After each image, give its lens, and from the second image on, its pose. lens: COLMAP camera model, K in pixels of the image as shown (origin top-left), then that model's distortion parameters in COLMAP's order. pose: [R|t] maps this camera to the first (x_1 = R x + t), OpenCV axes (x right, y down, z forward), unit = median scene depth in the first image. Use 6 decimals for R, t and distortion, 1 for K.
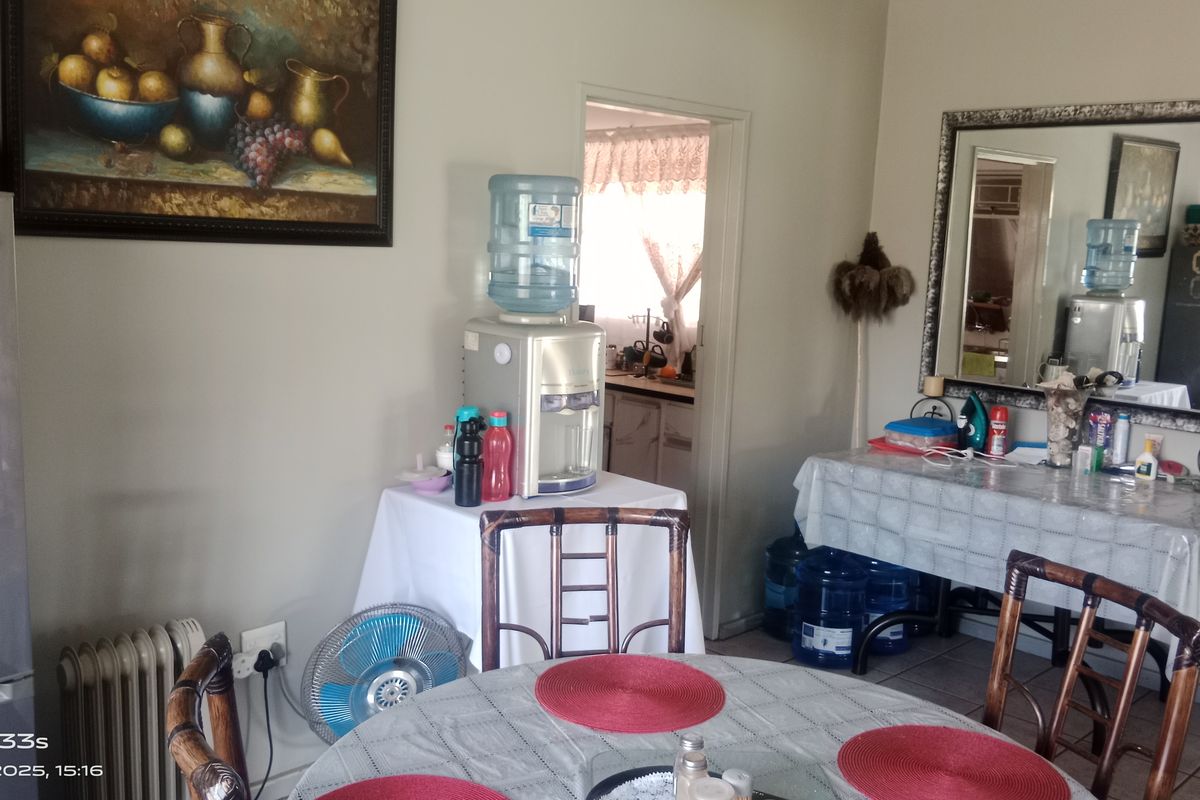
lens RADIAL K [[1125.4, 0, 602.6], [0, 1125.4, 409.7], [0, 0, 1]] dist [0.045274, 0.000000]
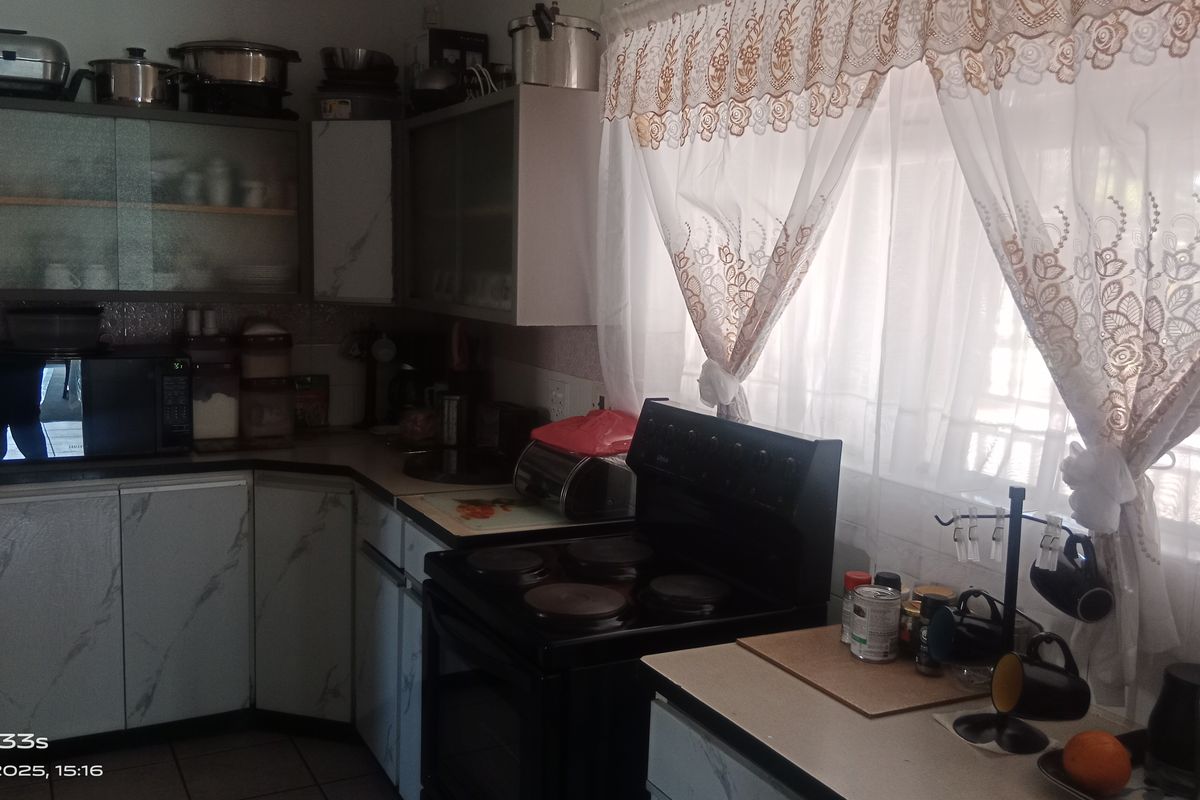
lens RADIAL K [[1125.4, 0, 597.9], [0, 1125.4, 397.4], [0, 0, 1]] dist [0.045274, 0.000000]
pose [[0.957248, 0.020684, -0.288527, 0.023003], [-0.031553, 0.998955, -0.033071, -0.101820], [0.287541, 0.040761, 0.956901, 0.719573]]
